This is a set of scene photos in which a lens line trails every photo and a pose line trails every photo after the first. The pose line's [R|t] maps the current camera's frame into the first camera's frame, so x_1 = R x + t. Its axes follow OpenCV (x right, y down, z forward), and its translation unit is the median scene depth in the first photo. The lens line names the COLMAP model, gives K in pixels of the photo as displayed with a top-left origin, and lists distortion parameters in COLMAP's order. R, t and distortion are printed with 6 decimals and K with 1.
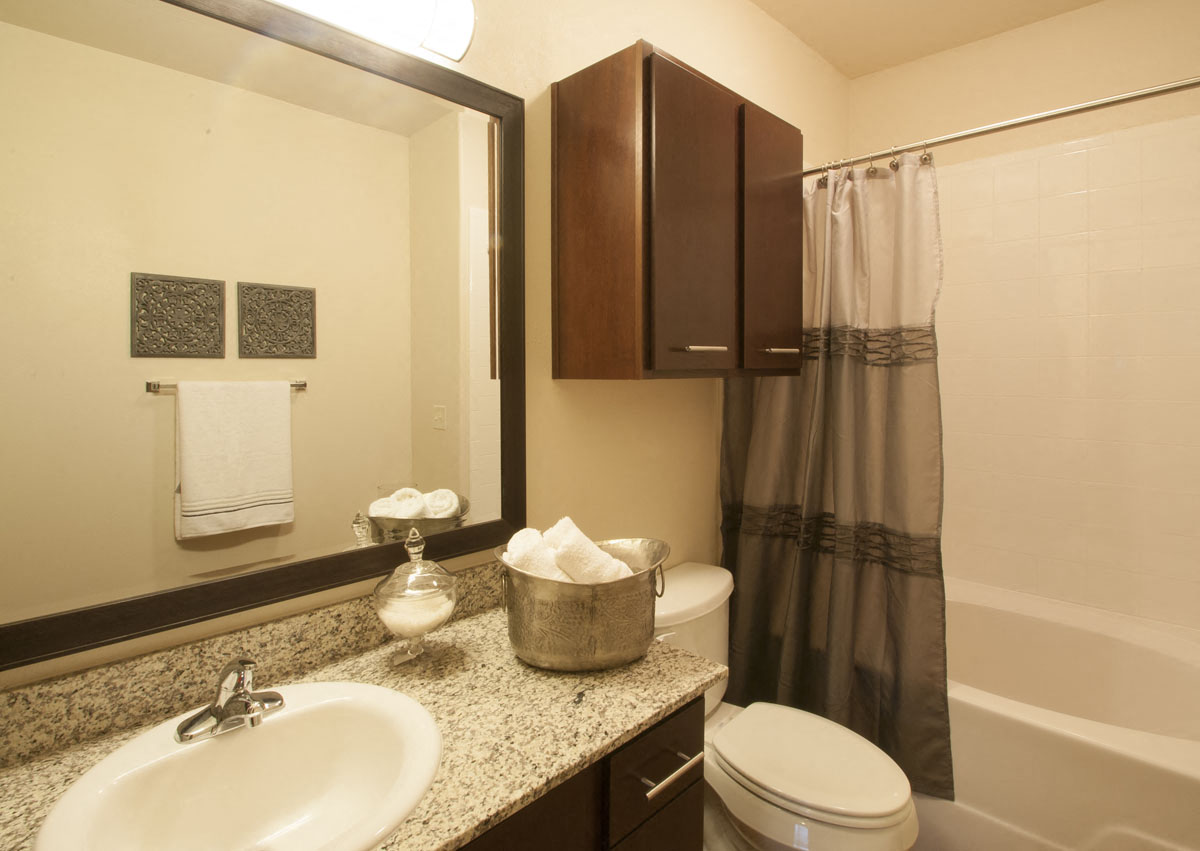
lens RADIAL K [[684.6, 0, 600.0], [0, 684.6, 425.5], [0, 0, 1]] dist [-0.006057, -0.001885]
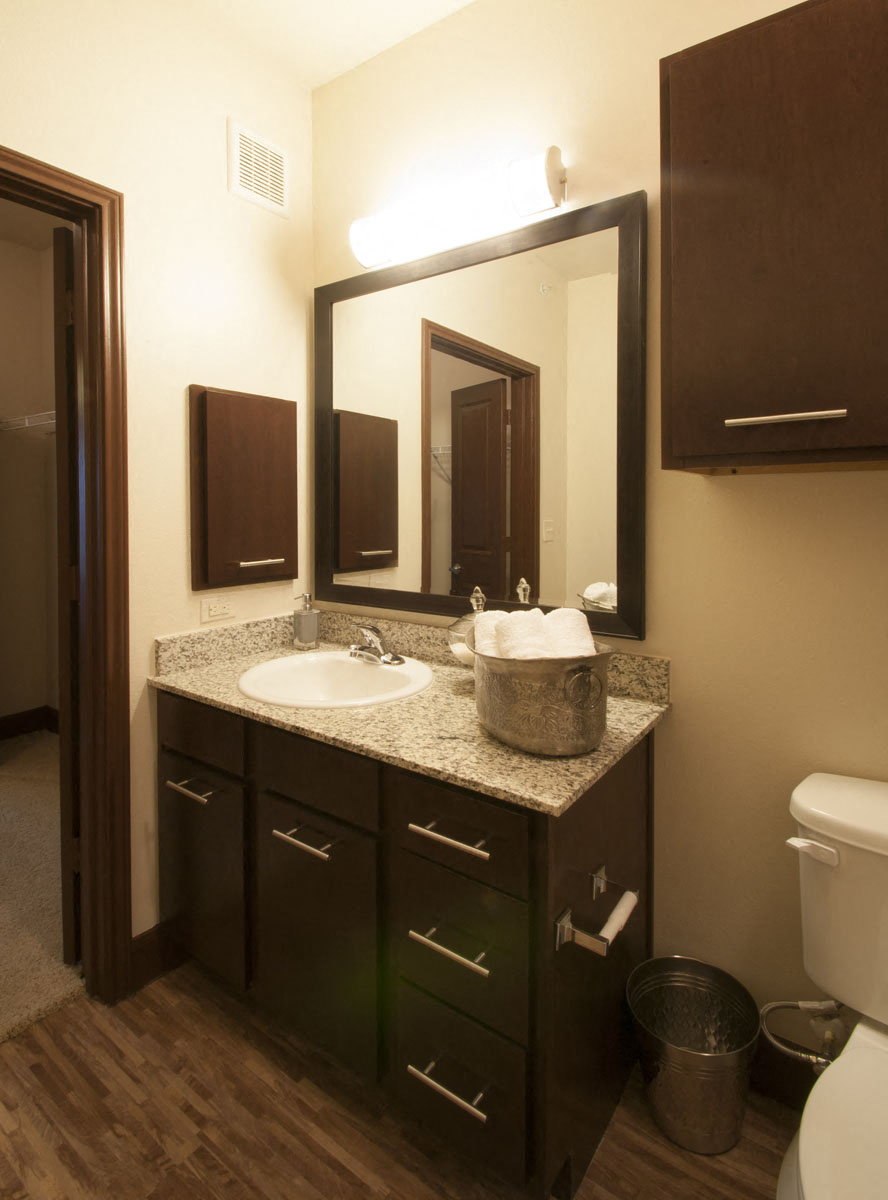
lens RADIAL K [[611.0, 0, 444.0], [0, 611.0, 600.0], [0, 0, 1]] dist [-0.000265, -0.000016]
pose [[0.107089, 0.152943, -0.982416, 0.975984], [-0.077091, 0.986400, 0.145160, 0.007151], [0.991256, 0.060190, 0.117423, 0.851774]]
